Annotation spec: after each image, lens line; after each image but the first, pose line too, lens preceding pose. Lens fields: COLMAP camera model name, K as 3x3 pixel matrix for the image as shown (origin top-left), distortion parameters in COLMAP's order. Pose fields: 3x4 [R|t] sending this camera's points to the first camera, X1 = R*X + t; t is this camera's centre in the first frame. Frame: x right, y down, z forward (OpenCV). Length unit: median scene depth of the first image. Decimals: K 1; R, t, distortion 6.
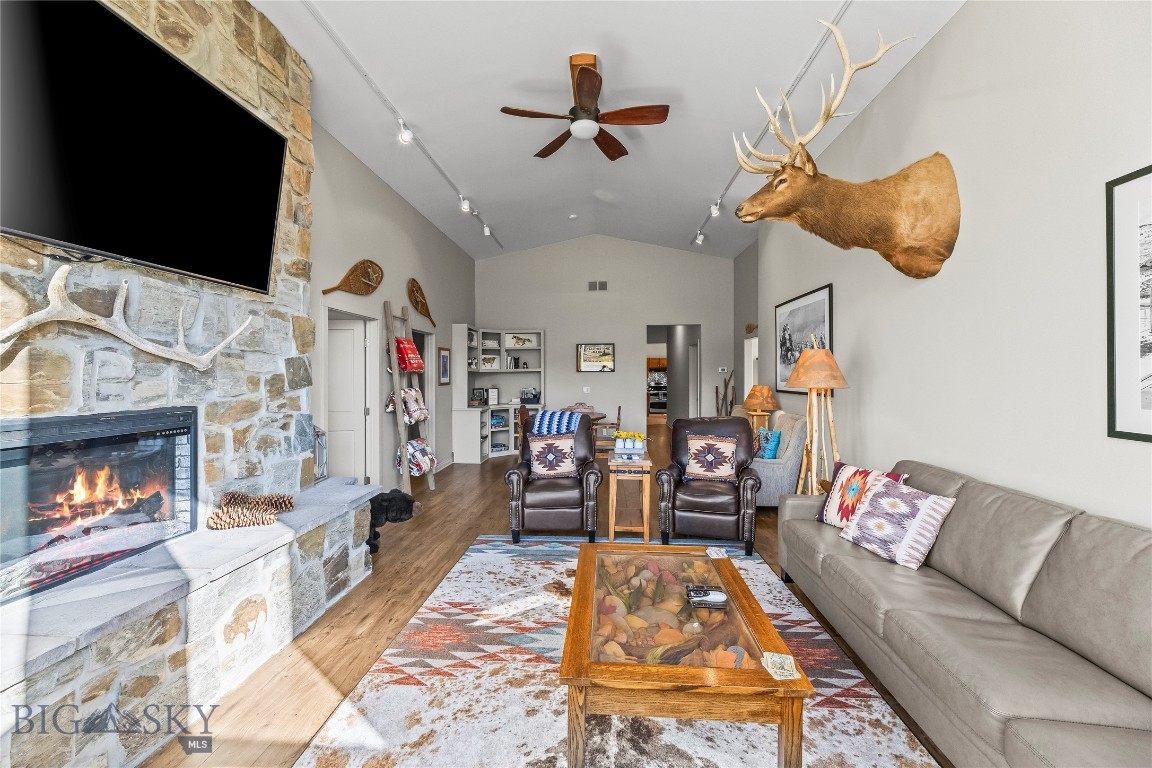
lens RADIAL K [[459.2, 0, 568.0], [0, 459.2, 376.3], [0, 0, 1]] dist [0.003551, 0.000083]
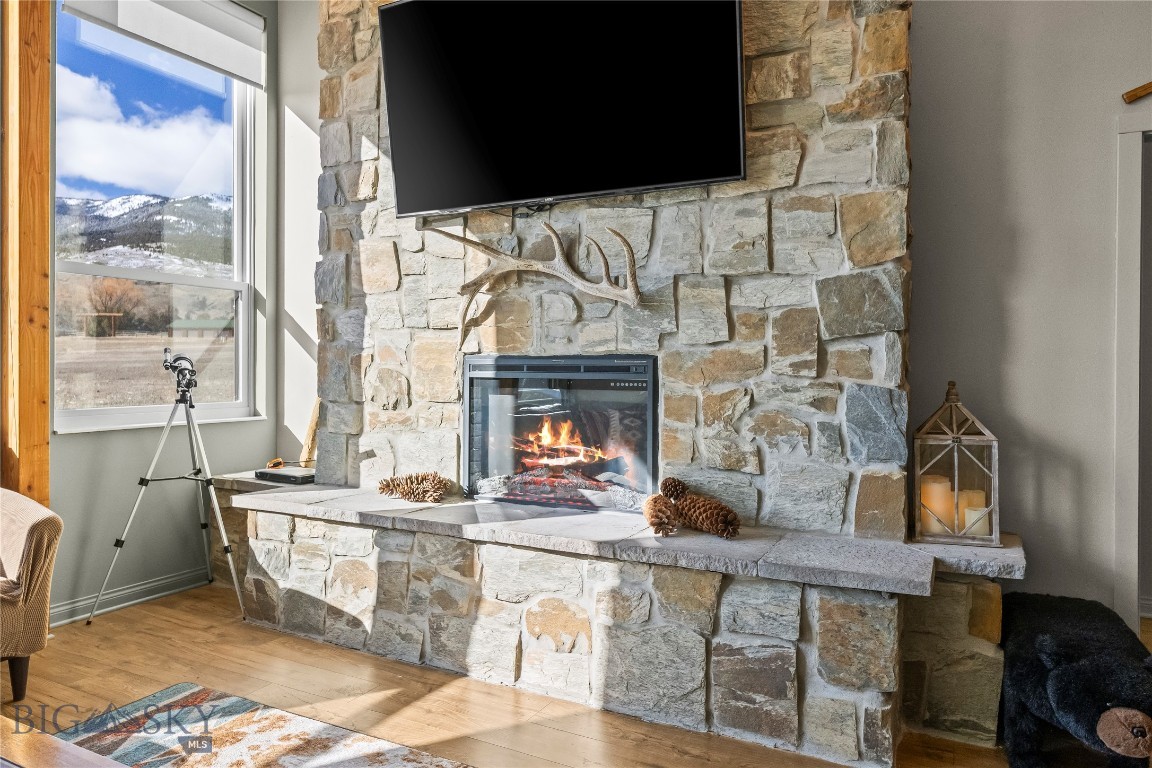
lens RADIAL K [[745.0, 0, 571.5], [0, 745.0, 370.6], [0, 0, 1]] dist [0.000030, -0.000060]
pose [[-0.371127, 0.001229, -0.928581, 0.381220], [0.006210, 0.999980, -0.001159, 0.081907], [0.928562, -0.006197, -0.371127, 1.256614]]
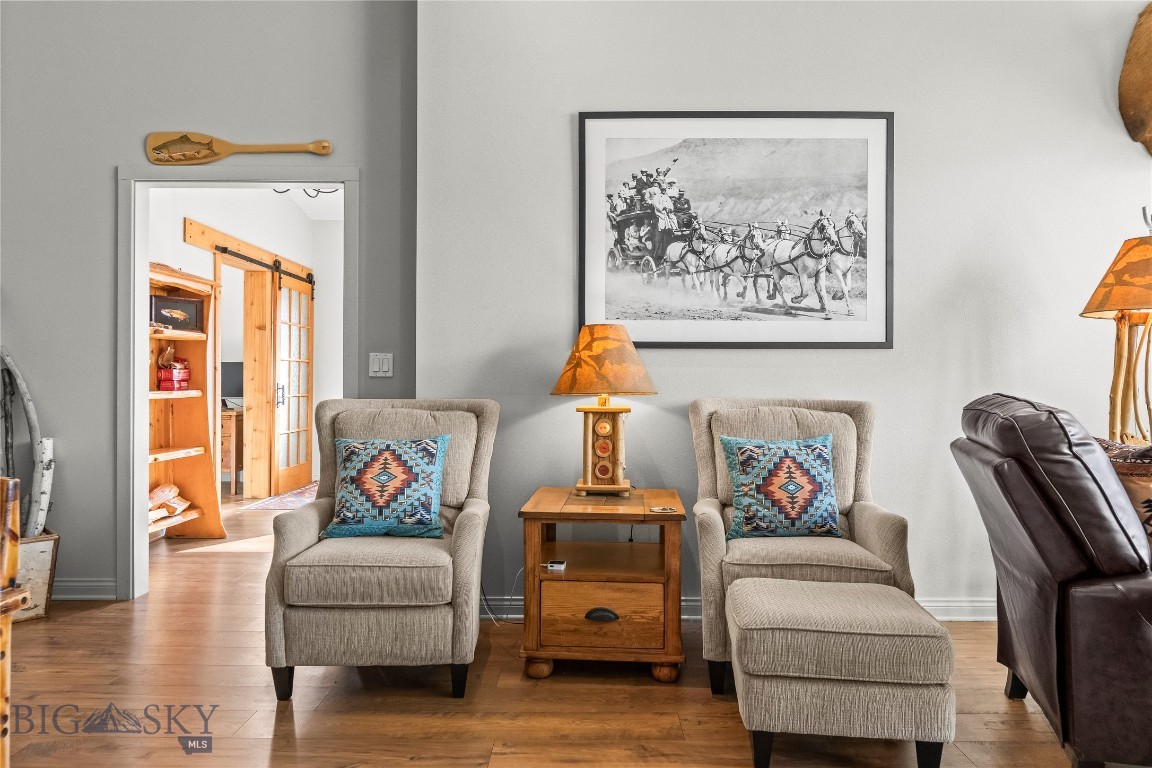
lens RADIAL K [[745.0, 0, 573.4], [0, 745.0, 393.3], [0, 0, 1]] dist [0.000030, -0.000060]
pose [[-0.068883, -0.011347, 0.997560, -0.337933], [0.005177, 0.999918, 0.011732, 0.144308], [-0.997611, 0.005973, -0.068818, 2.260405]]
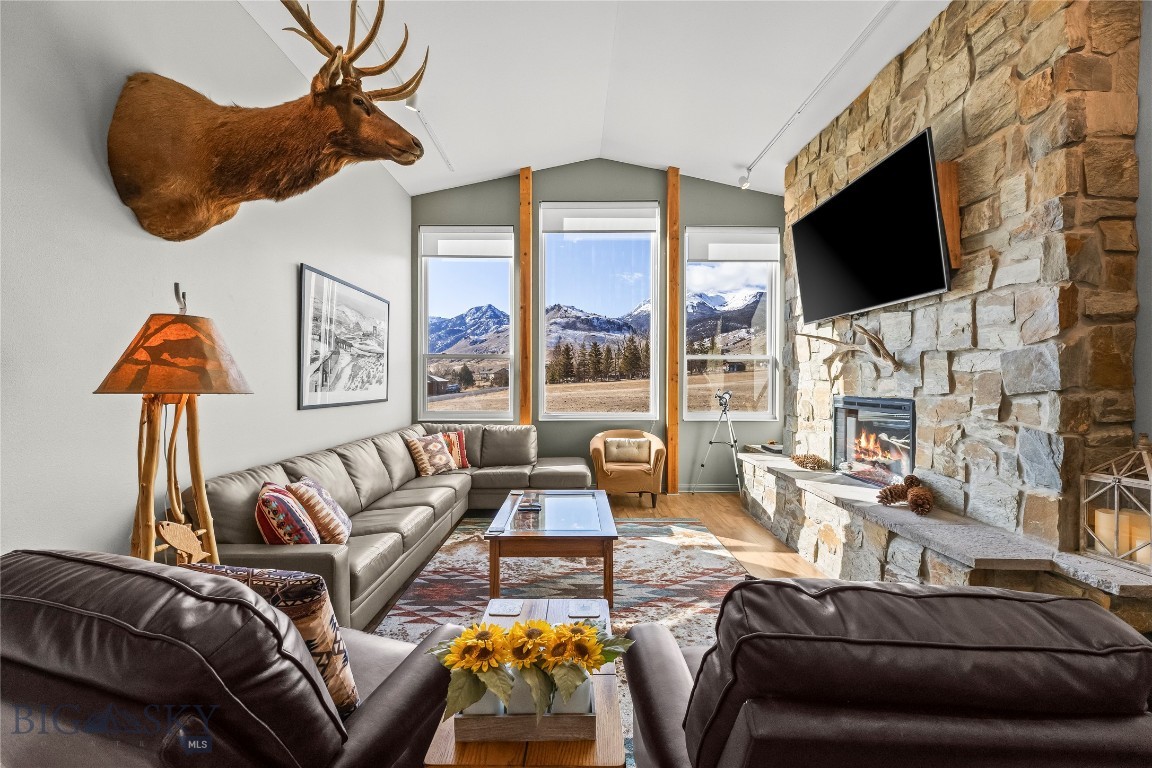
lens RADIAL K [[459.2, 0, 576.2], [0, 459.2, 384.1], [0, 0, 1]] dist [0.003551, 0.000083]
pose [[-0.994810, -0.005438, -0.101609, 0.229168], [-0.005041, 0.999979, -0.004167, 0.025076], [0.101630, -0.003633, -0.994816, 2.037594]]
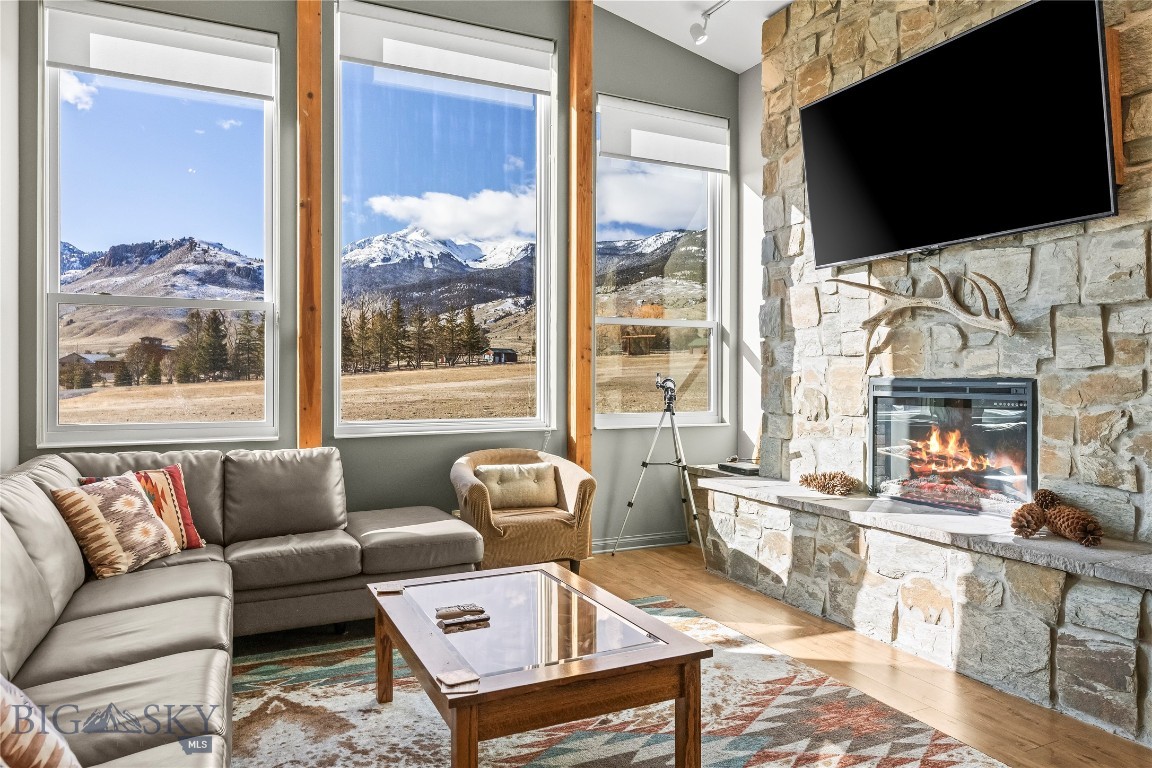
lens RADIAL K [[745.0, 0, 578.3], [0, 745.0, 378.9], [0, 0, 1]] dist [0.000030, -0.000060]
pose [[-0.855258, -0.004405, -0.518184, 0.596264], [0.001465, 0.999939, -0.010918, 0.070770], [0.518201, -0.010097, -0.855199, 1.643504]]
